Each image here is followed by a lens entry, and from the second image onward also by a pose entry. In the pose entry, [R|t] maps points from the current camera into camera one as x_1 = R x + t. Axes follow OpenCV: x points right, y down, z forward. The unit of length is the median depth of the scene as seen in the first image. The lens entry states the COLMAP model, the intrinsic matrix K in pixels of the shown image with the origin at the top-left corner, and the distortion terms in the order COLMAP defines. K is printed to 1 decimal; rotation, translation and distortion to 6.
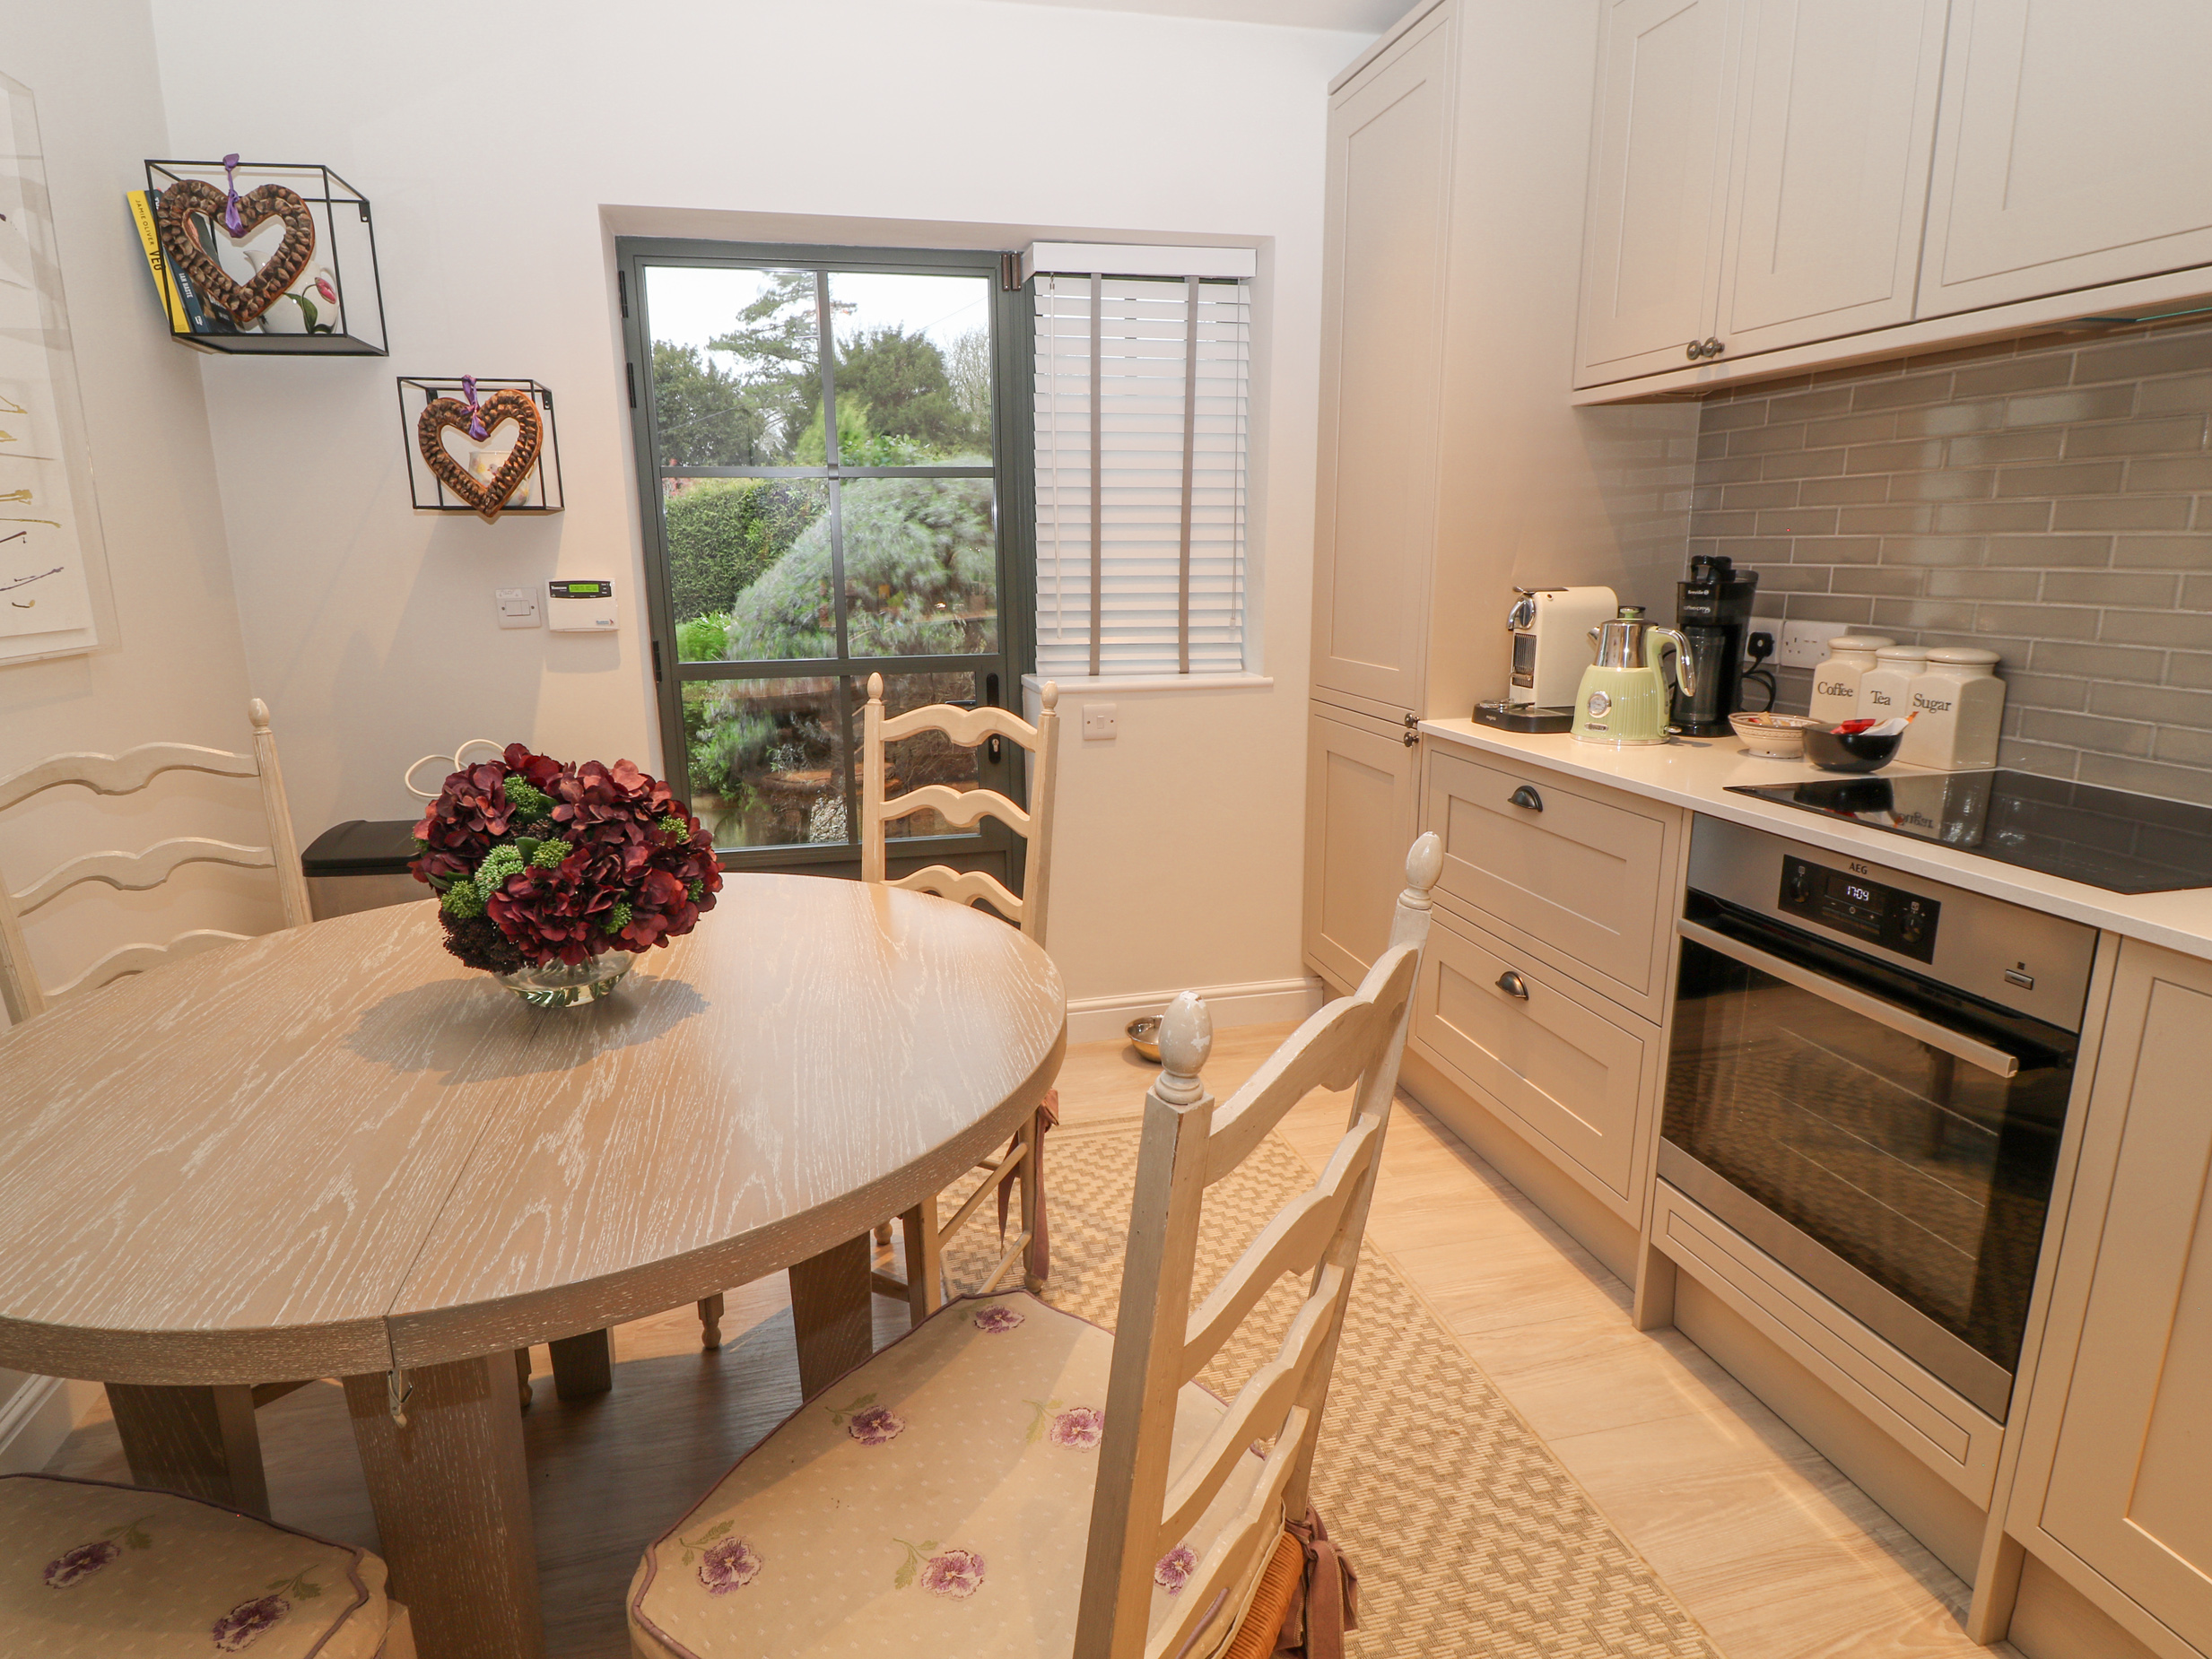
lens RADIAL K [[1158.9, 0, 1106.0], [0, 1158.9, 829.5], [0, 0, 1]] dist [0.002877, -0.017167]
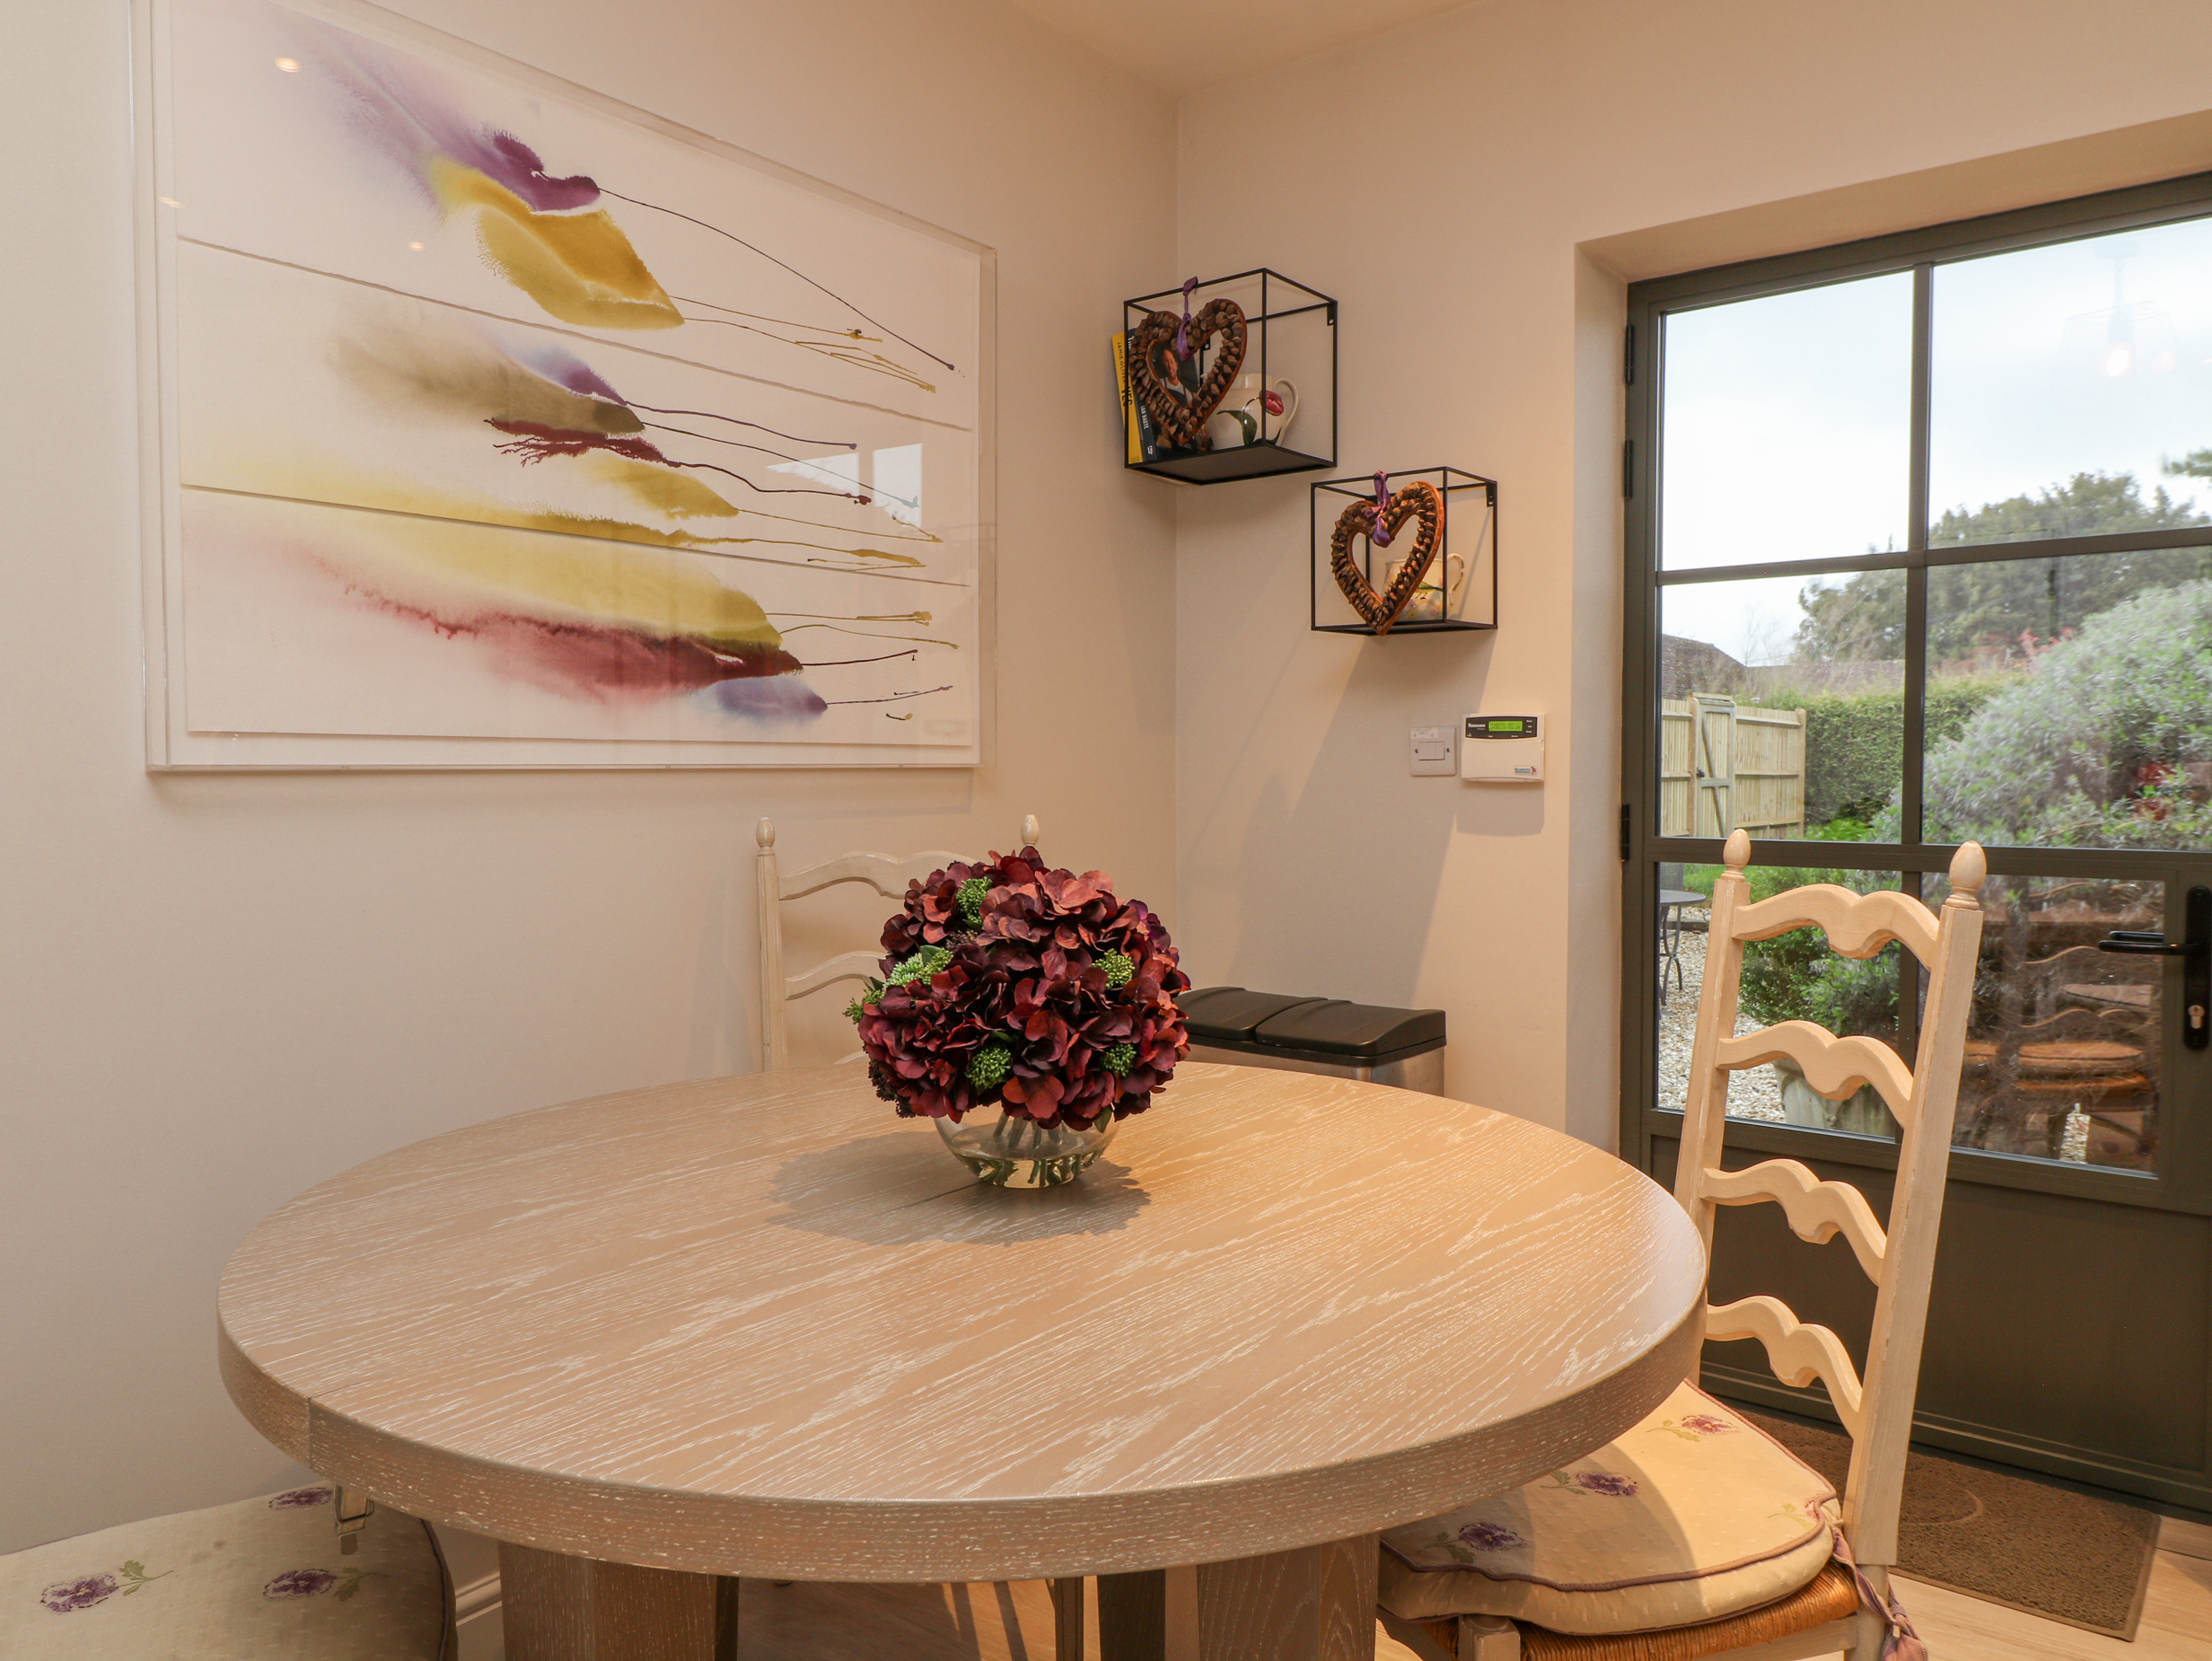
lens RADIAL K [[1528.6, 0, 1106.0], [0, 1528.6, 830.5], [0, 0, 1]] dist [0.007784, 0.000541]
pose [[0.633887, 0.041130, -0.772331, 0.208724], [-0.179058, 0.979260, -0.094811, 0.003887], [0.752413, 0.198391, 0.628105, 0.222171]]
